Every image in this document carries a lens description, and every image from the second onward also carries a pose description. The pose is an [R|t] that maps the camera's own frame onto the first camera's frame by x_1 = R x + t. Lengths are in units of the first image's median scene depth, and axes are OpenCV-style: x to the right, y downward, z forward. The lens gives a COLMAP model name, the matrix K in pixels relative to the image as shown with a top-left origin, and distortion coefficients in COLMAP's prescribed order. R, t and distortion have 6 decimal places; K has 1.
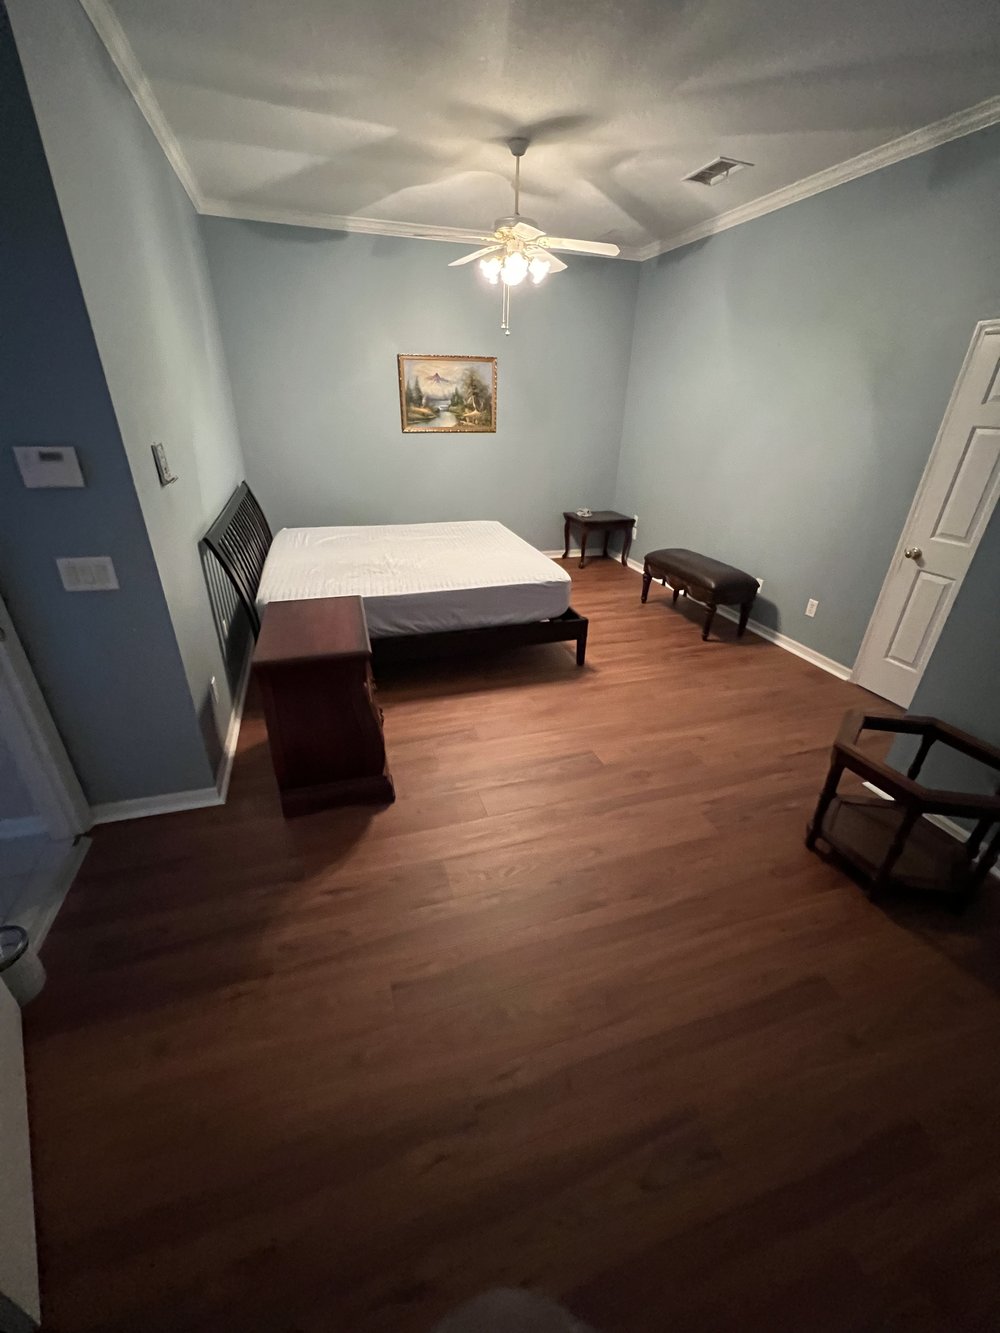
lens RADIAL K [[530.8, 0, 495.9], [0, 530.8, 667.8], [0, 0, 1]] dist [0.000040, -0.000004]
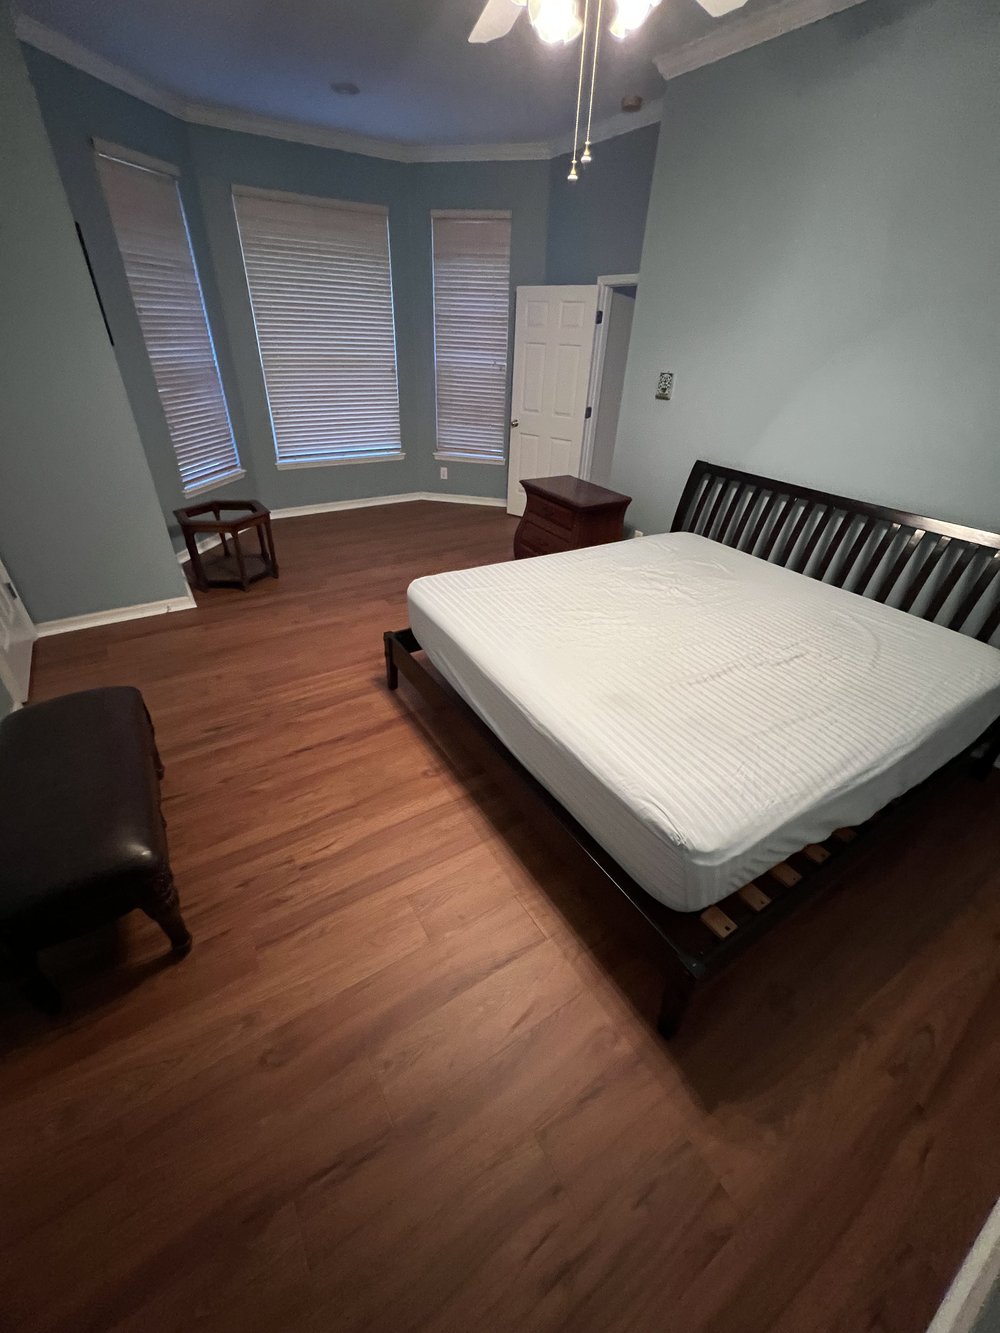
lens RADIAL K [[530.8, 0, 496.7], [0, 530.8, 666.1], [0, 0, 1]] dist [0.000040, -0.000004]
pose [[-0.966759, 0.097204, -0.236490, 0.190360], [-0.158247, 0.499023, 0.852017, -0.713348], [0.200833, 0.861120, -0.467053, 1.362211]]
